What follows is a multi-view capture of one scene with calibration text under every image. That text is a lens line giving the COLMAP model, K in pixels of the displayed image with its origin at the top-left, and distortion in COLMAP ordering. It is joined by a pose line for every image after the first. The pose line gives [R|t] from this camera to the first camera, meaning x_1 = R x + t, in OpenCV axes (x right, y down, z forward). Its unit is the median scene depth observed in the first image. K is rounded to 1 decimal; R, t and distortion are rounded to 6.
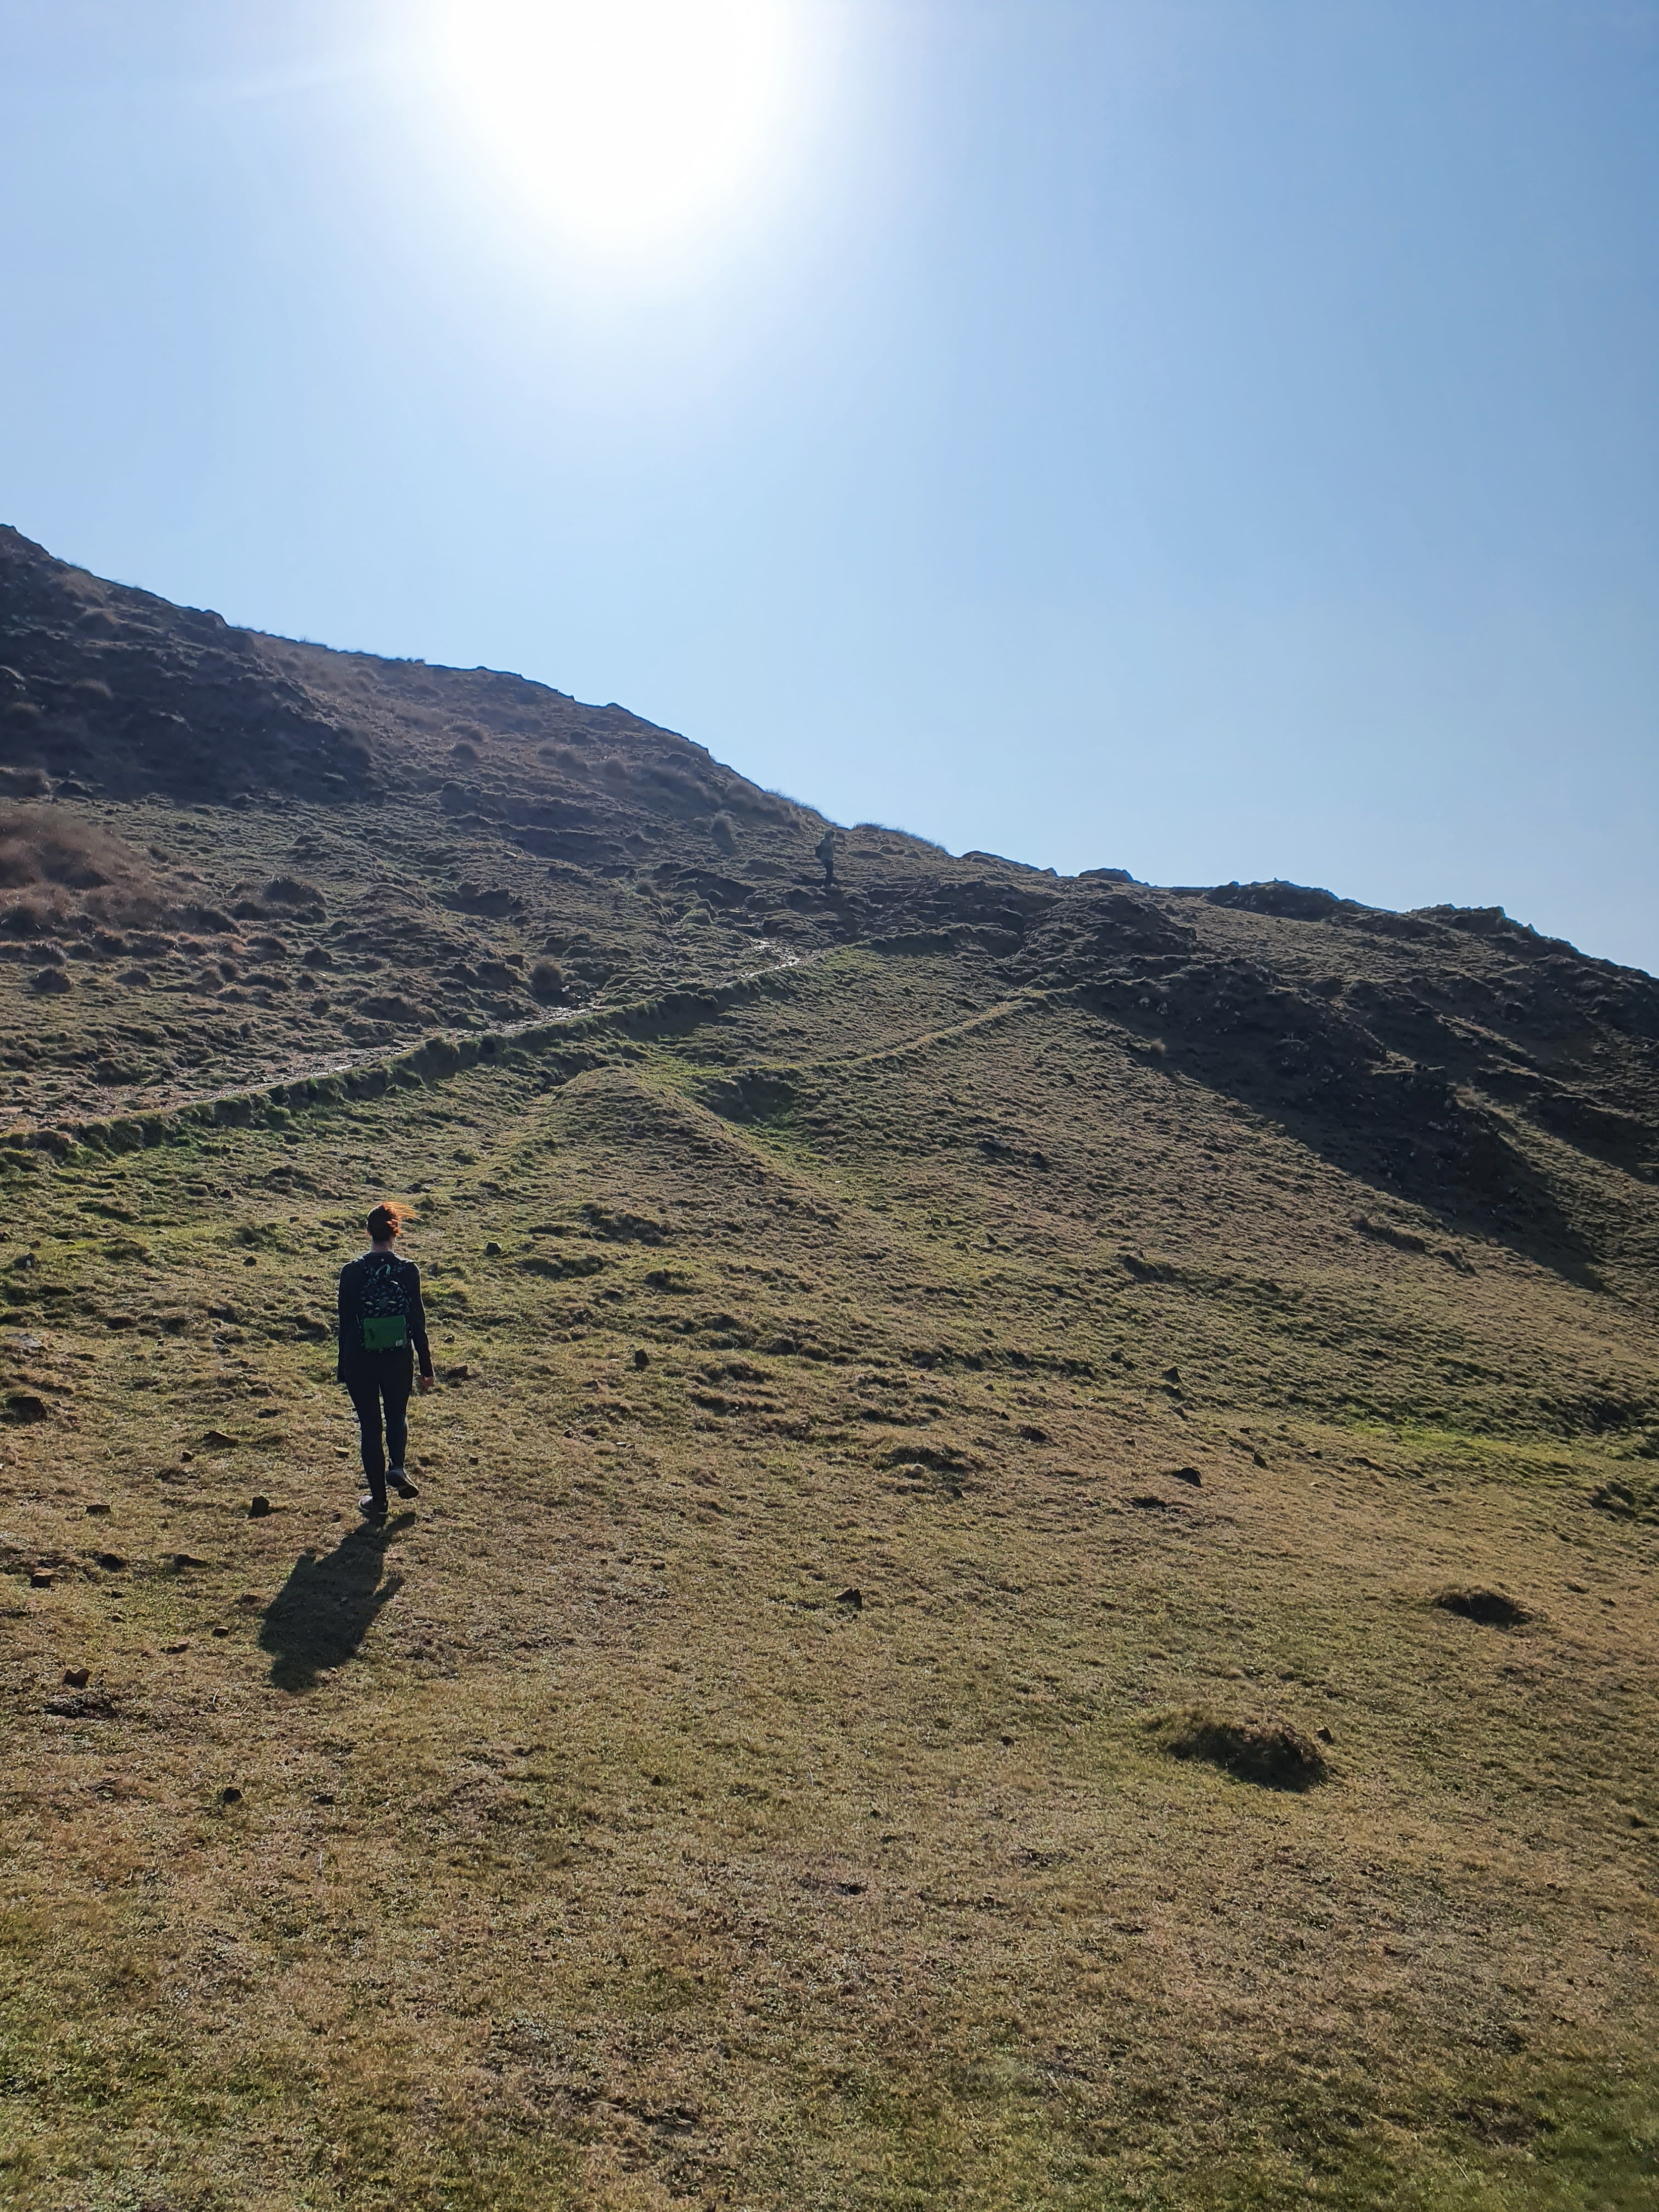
lens RADIAL K [[1912.1, 0, 839.5], [0, 1912.1, 1112.1], [0, 0, 1]] dist [0.051478, 0.020448]
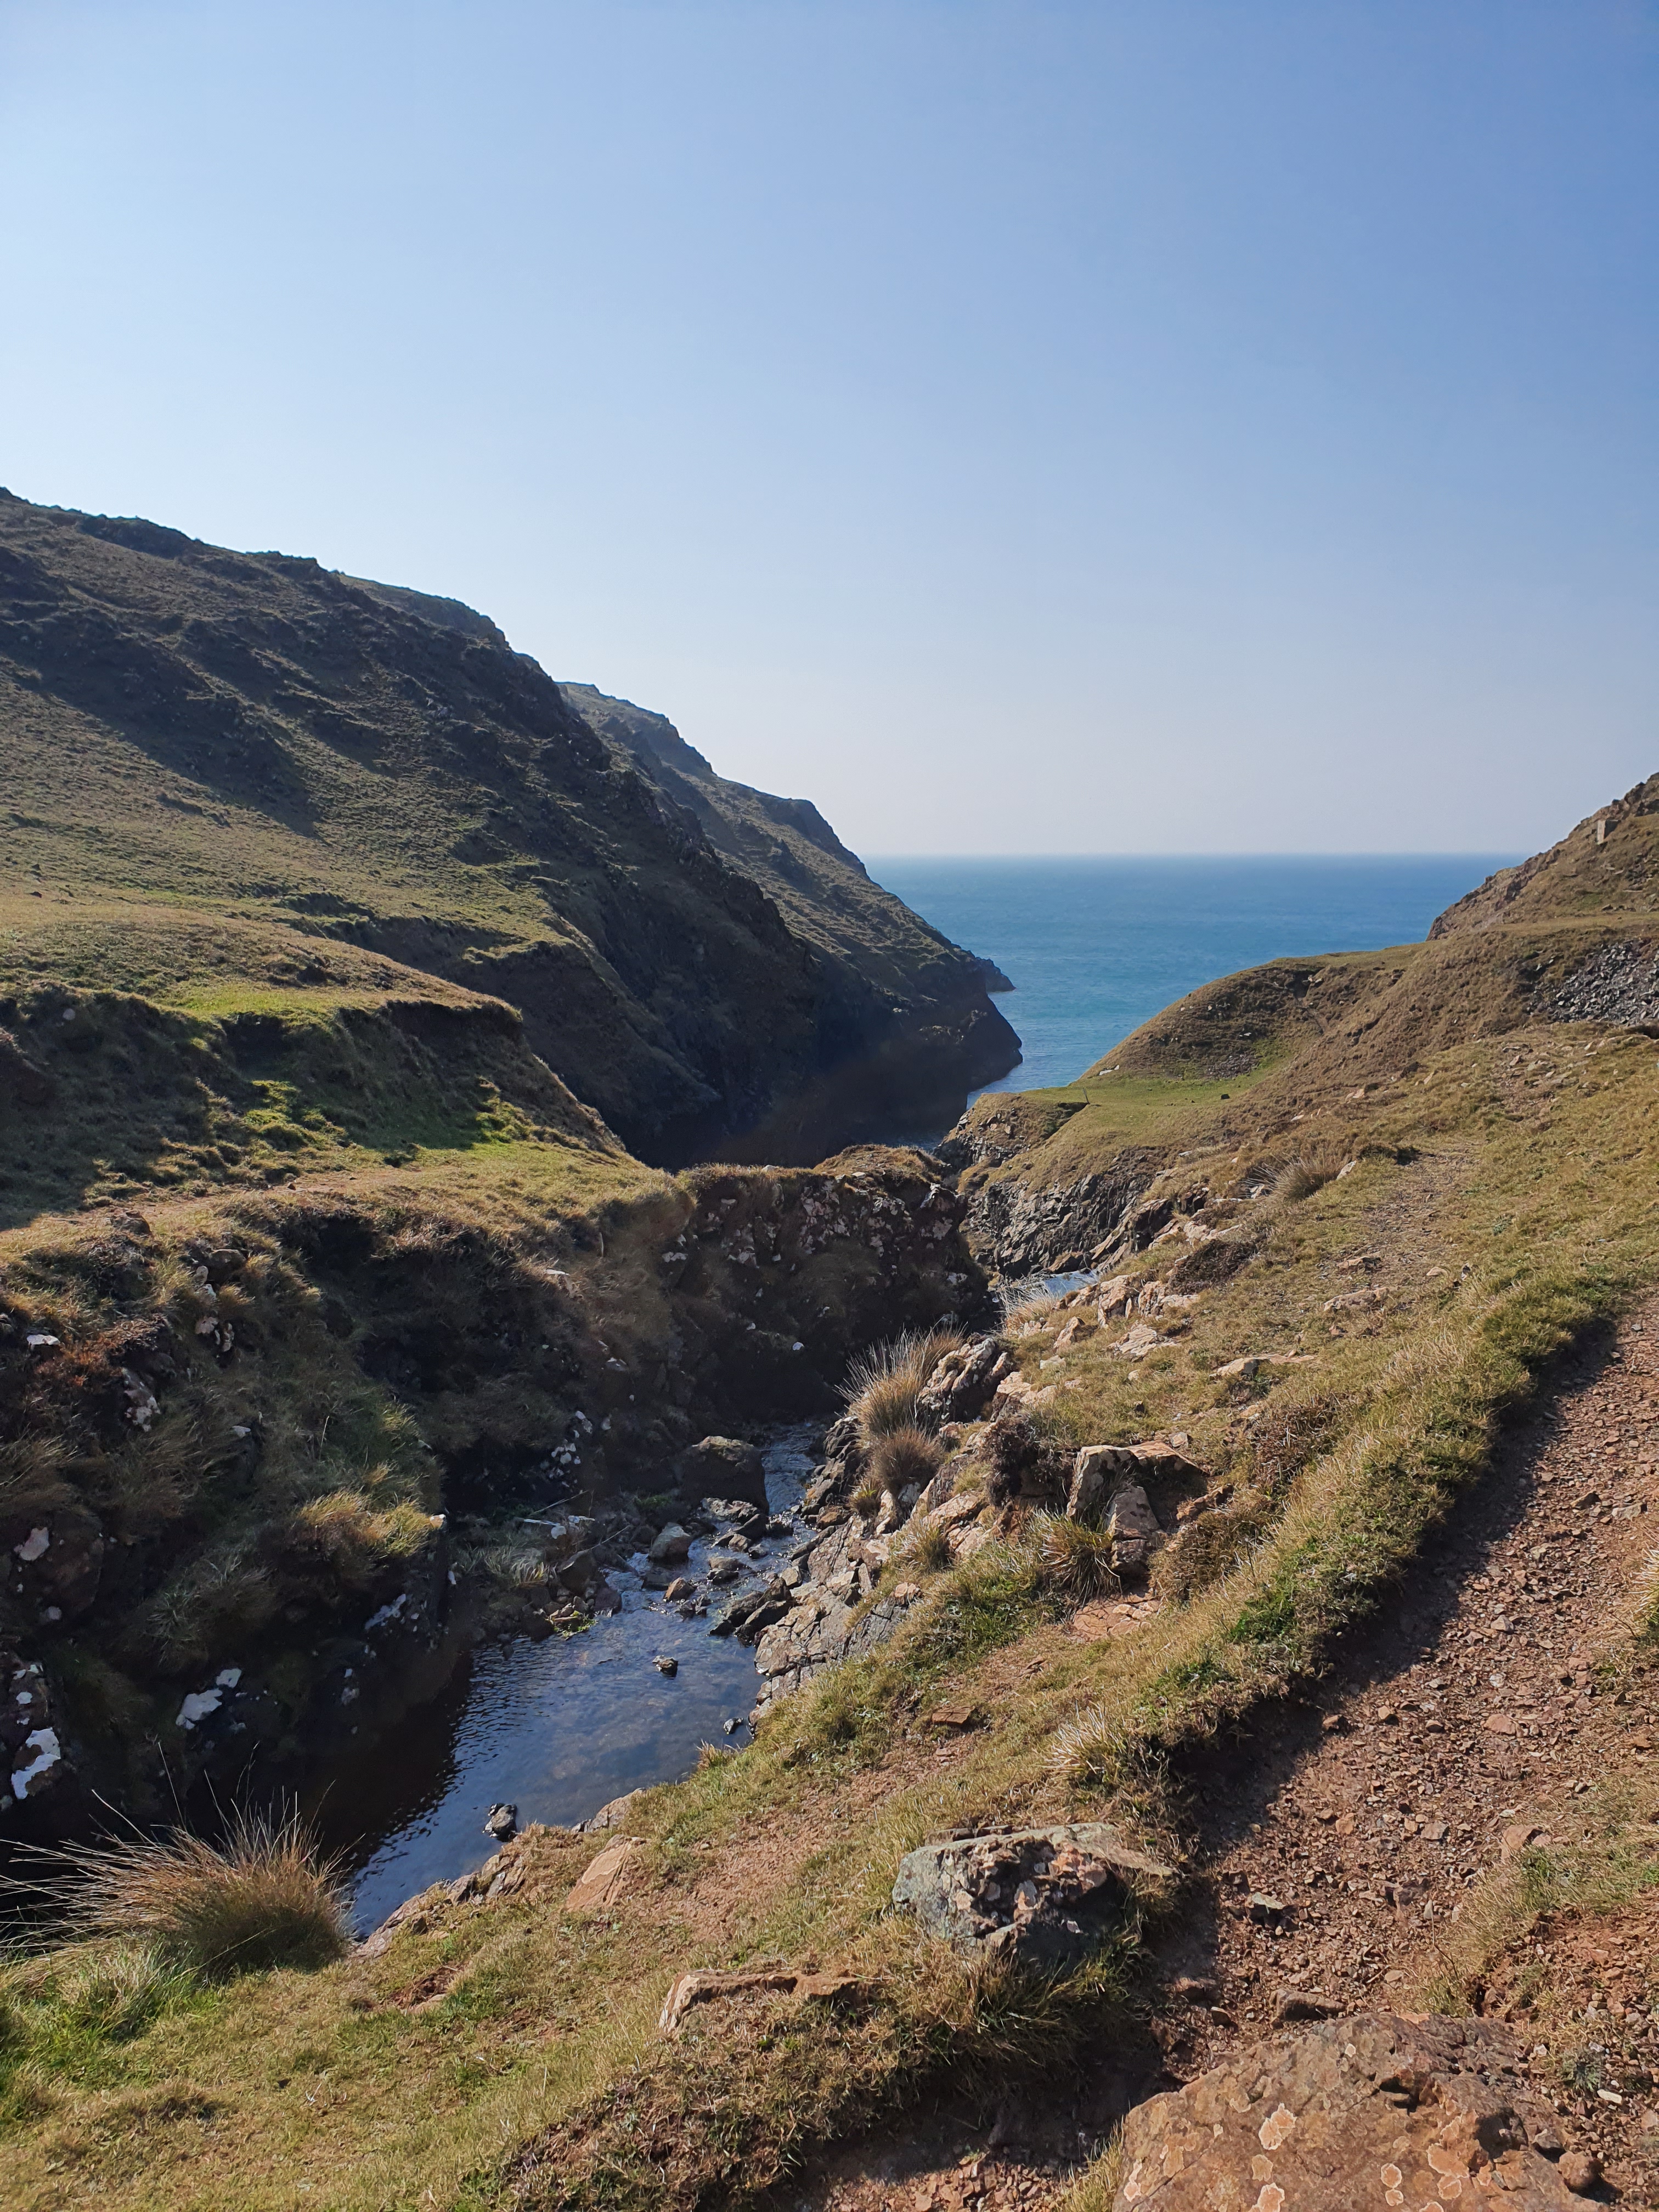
lens RADIAL K [[1912.1, 0, 903.3], [0, 1912.1, 1156.5], [0, 0, 1]] dist [0.051478, 0.020448]
pose [[0.849346, -0.090865, 0.519957, -0.098881], [-0.038627, 0.971731, 0.232911, -0.057298], [-0.526422, -0.217907, 0.821825, -0.836494]]
